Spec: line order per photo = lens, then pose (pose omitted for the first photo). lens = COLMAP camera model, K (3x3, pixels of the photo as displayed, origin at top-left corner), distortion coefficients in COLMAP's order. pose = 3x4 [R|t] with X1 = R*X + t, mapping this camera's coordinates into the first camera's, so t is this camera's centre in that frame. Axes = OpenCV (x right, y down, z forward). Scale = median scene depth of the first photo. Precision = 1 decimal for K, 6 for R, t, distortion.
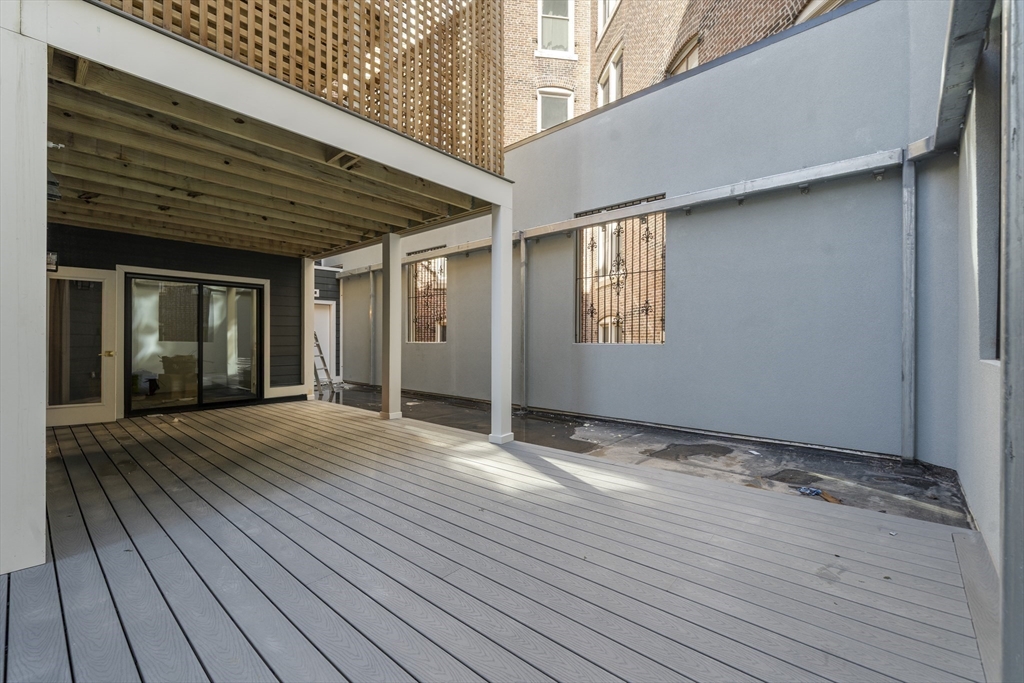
lens RADIAL K [[426.3, 0, 512.0], [0, 426.3, 341.5], [0, 0, 1]] dist [-0.000781, -0.000086]
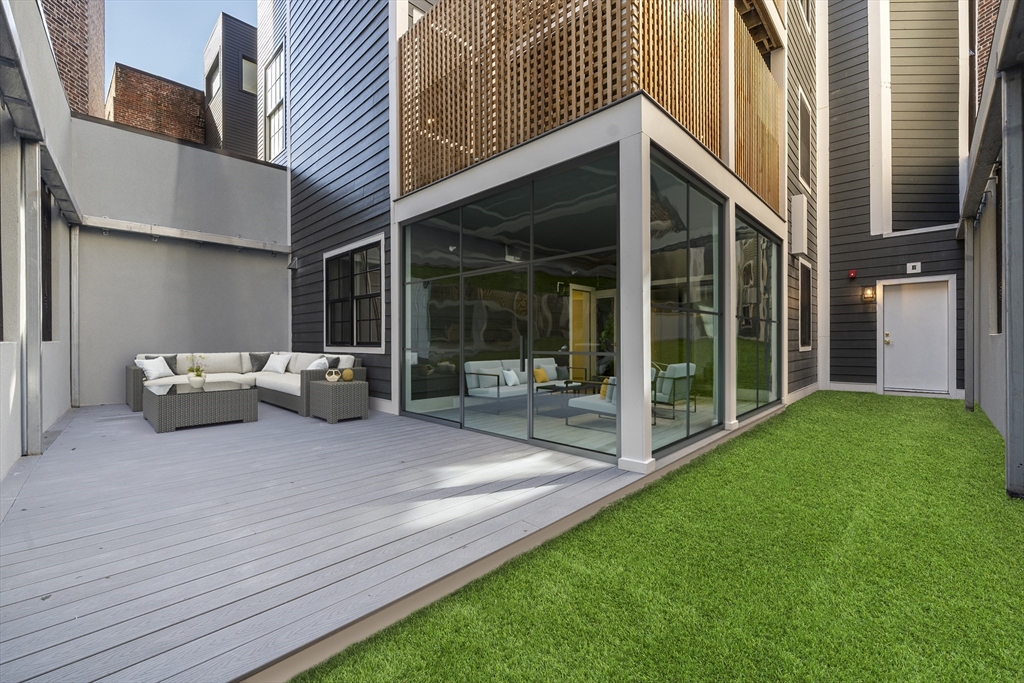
lens RADIAL K [[426.3, 0, 512.0], [0, 426.3, 341.5], [0, 0, 1]] dist [-0.000781, -0.000086]
pose [[-0.046519, -0.005684, -0.998901, 0.849929], [0.003906, 0.999975, -0.005872, 0.035367], [0.998910, -0.004175, -0.046496, 1.012218]]
